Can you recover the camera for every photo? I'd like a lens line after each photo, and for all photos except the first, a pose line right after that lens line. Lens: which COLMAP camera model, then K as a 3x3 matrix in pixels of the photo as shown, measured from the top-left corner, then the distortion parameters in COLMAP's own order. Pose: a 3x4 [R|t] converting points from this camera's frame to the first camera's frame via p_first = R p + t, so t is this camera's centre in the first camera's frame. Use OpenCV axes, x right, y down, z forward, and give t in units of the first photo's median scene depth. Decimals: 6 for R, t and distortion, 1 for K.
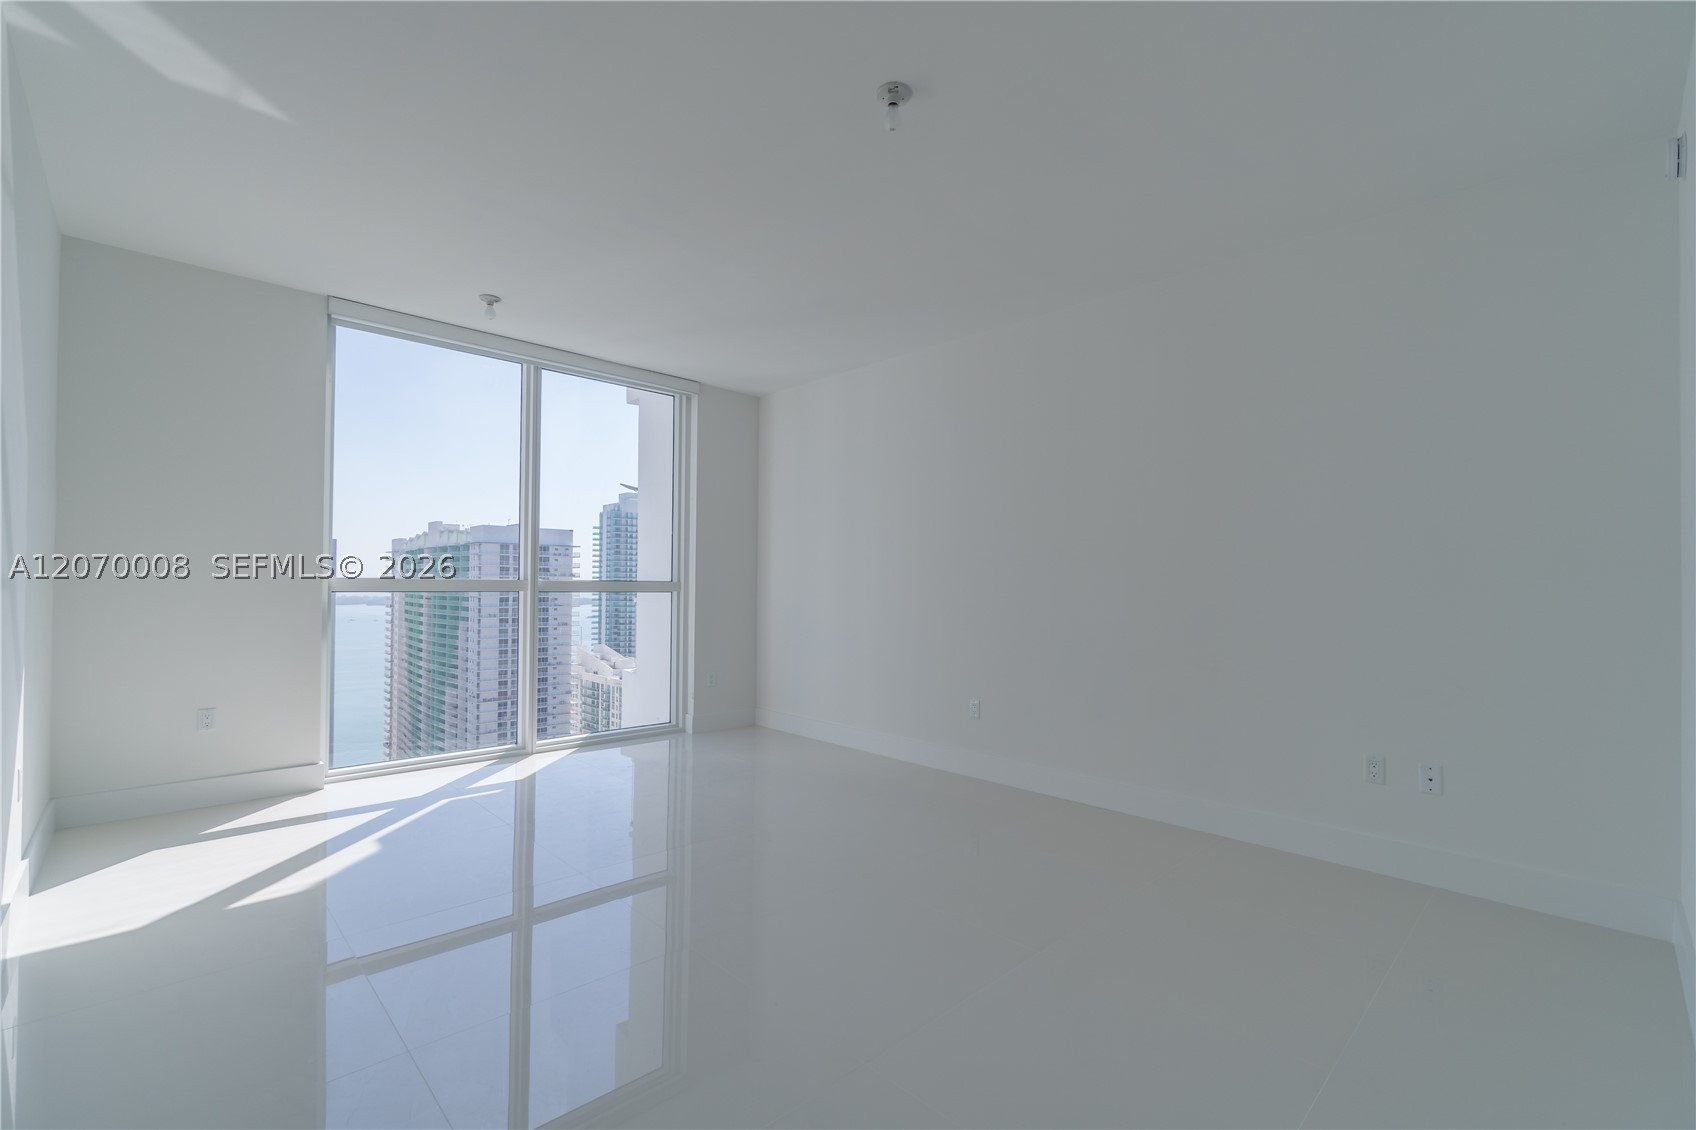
lens RADIAL K [[728.1, 0, 846.0], [0, 728.1, 589.1], [0, 0, 1]] dist [-0.004778, 0.000138]
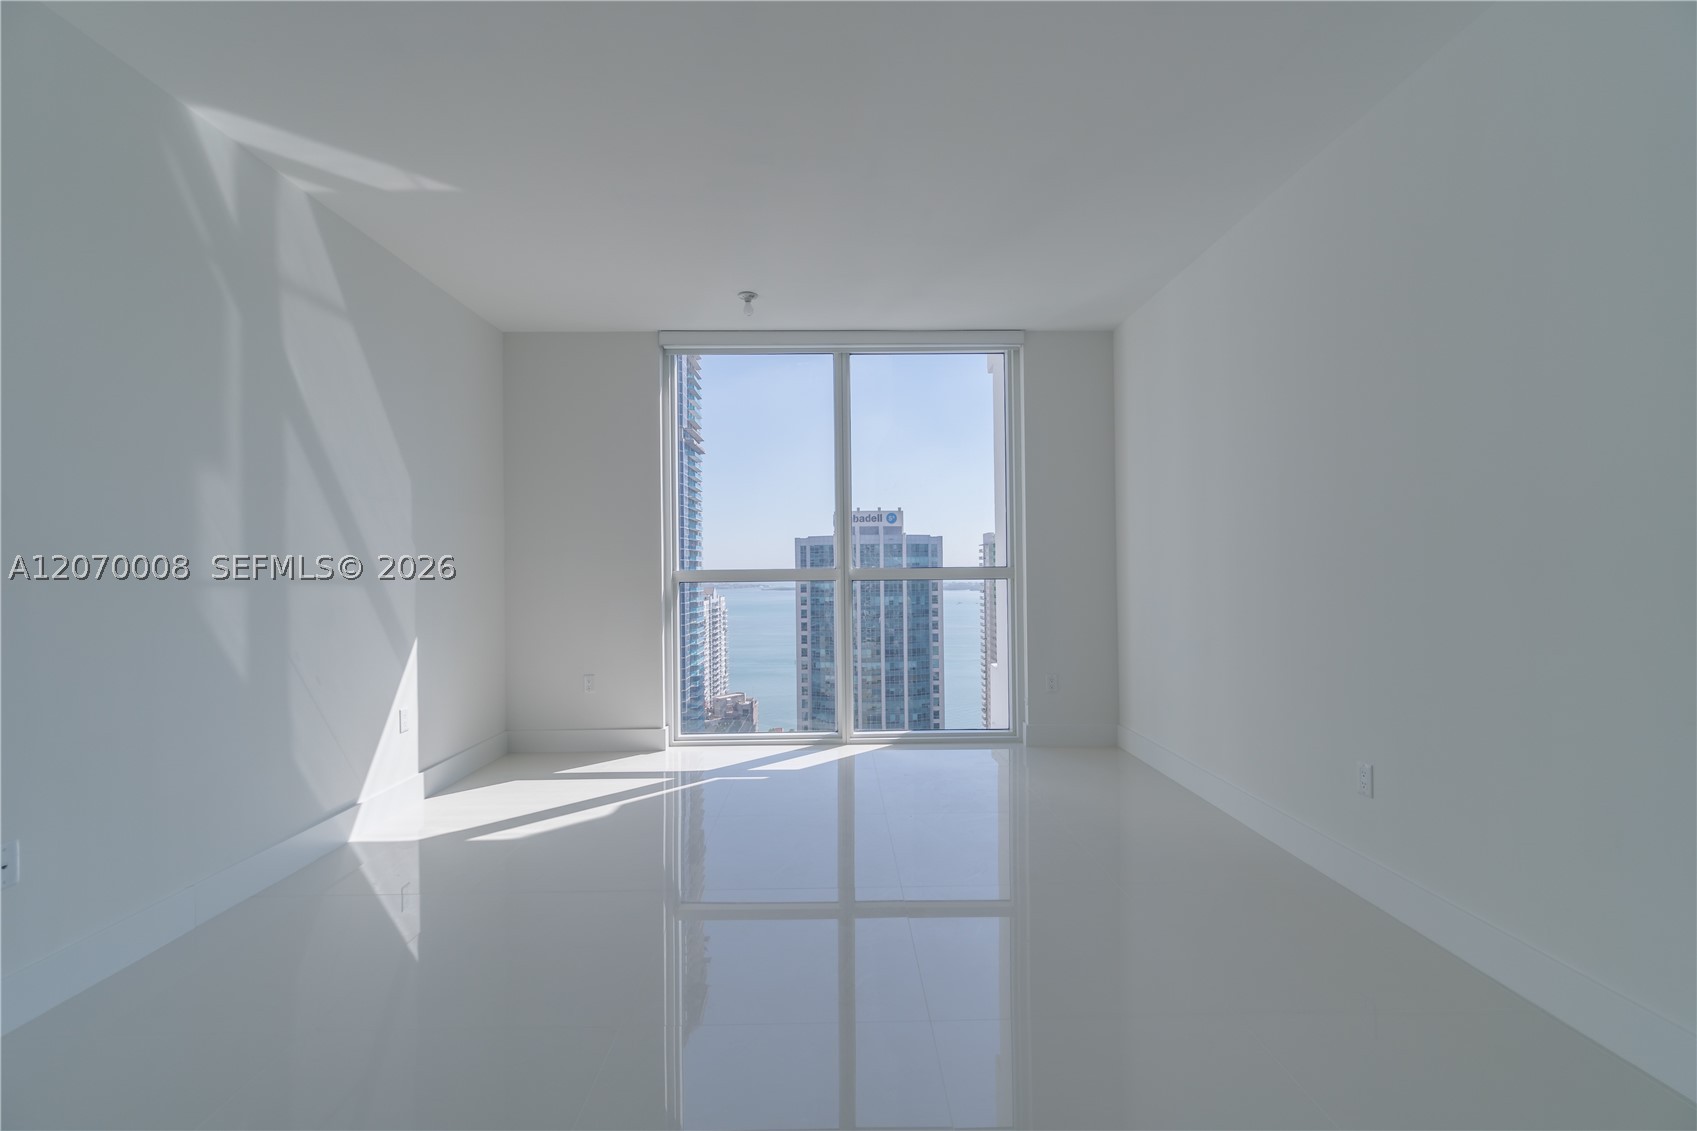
lens RADIAL K [[728.5, 0, 849.0], [0, 728.5, 570.5], [0, 0, 1]] dist [-0.004778, 0.000138]
pose [[0.733524, -0.017659, -0.679434, 0.242919], [0.014035, 0.999843, -0.010835, 0.001014], [0.679519, -0.001588, 0.733656, 0.269821]]
